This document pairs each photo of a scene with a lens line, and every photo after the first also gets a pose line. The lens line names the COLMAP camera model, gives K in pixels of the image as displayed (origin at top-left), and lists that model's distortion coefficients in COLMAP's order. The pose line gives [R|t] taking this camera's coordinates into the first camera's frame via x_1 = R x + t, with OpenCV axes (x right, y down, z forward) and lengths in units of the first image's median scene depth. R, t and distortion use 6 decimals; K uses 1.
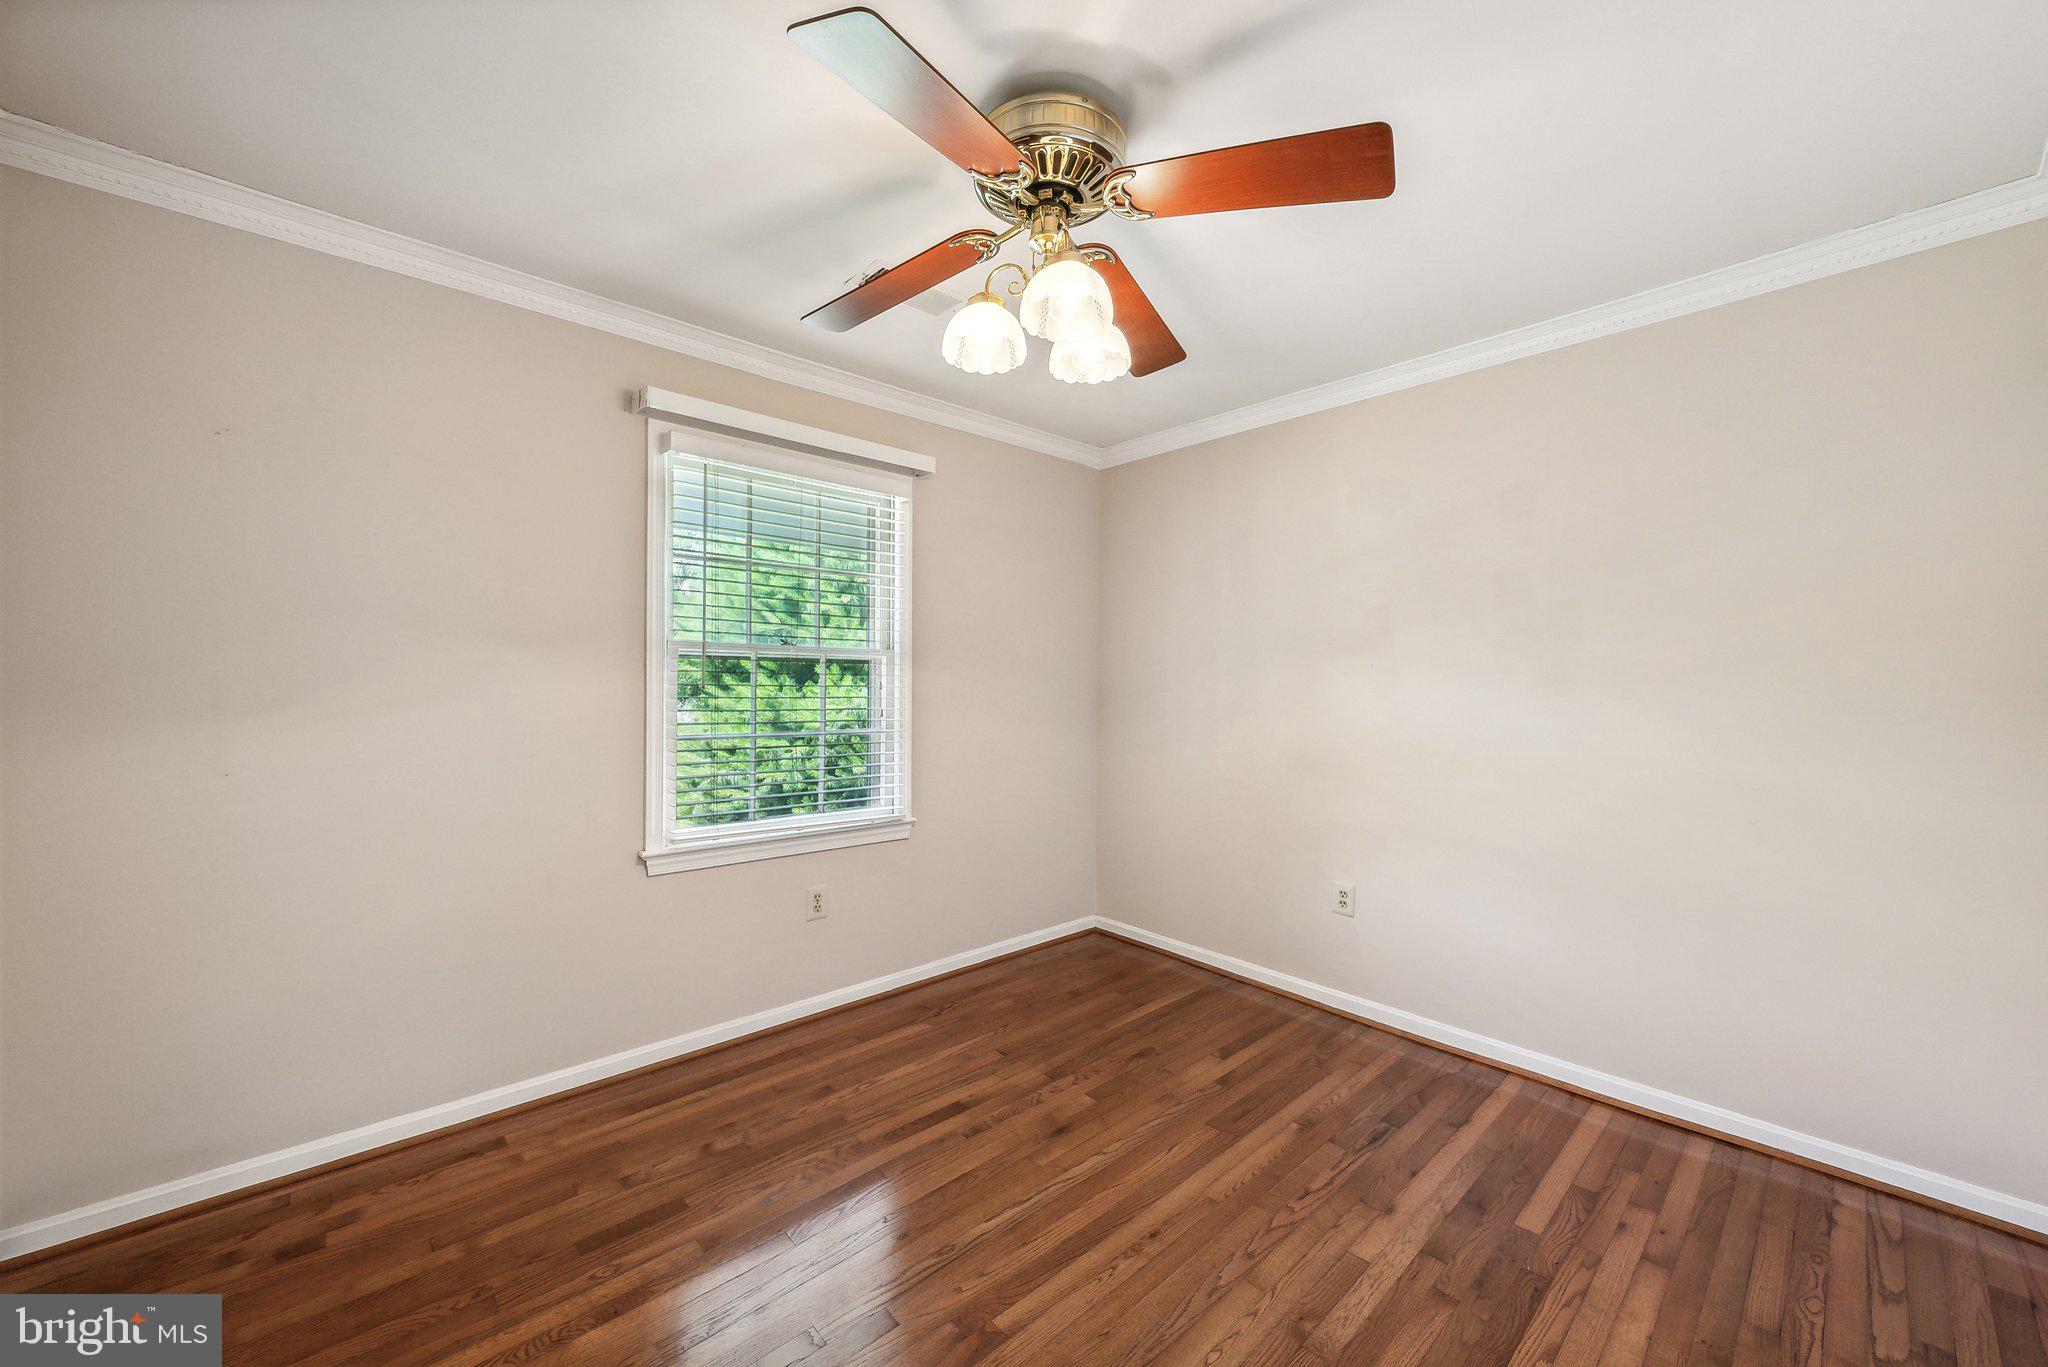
lens RADIAL K [[796.2, 0, 1024.0], [0, 796.2, 683.5], [0, 0, 1]] dist [-0.000930, -0.000169]
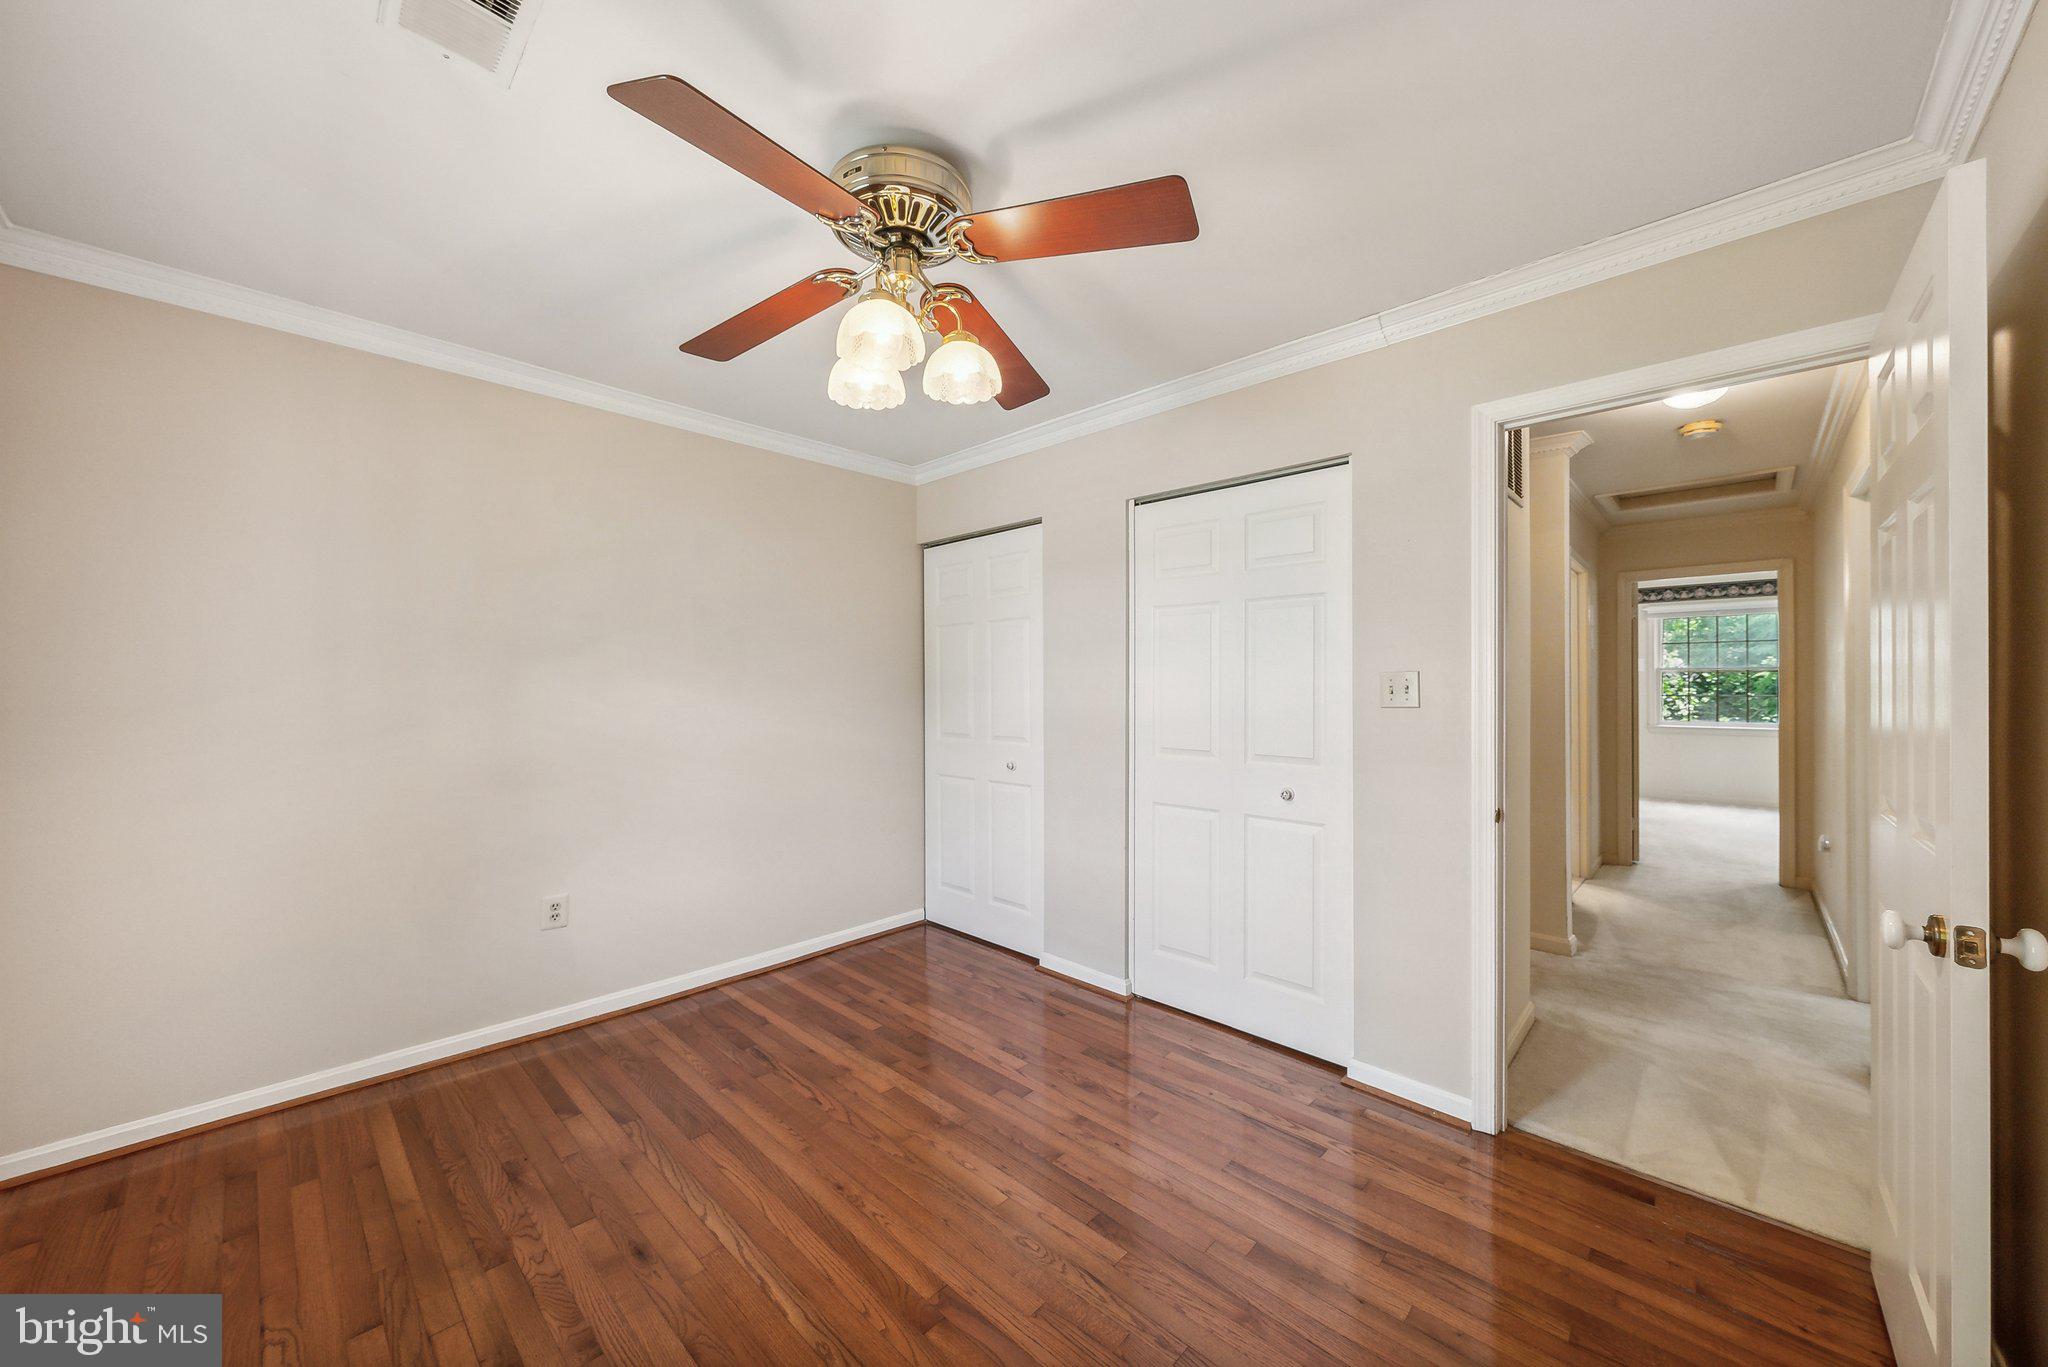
lens RADIAL K [[744.6, 0, 1020.7], [0, 744.6, 687.8], [0, 0, 1]] dist [-0.000794, -0.000337]
pose [[-0.073345, -0.009967, 0.997257, -0.721793], [0.005675, 0.999930, 0.010411, -0.013973], [-0.997291, 0.006423, -0.073283, 0.663230]]
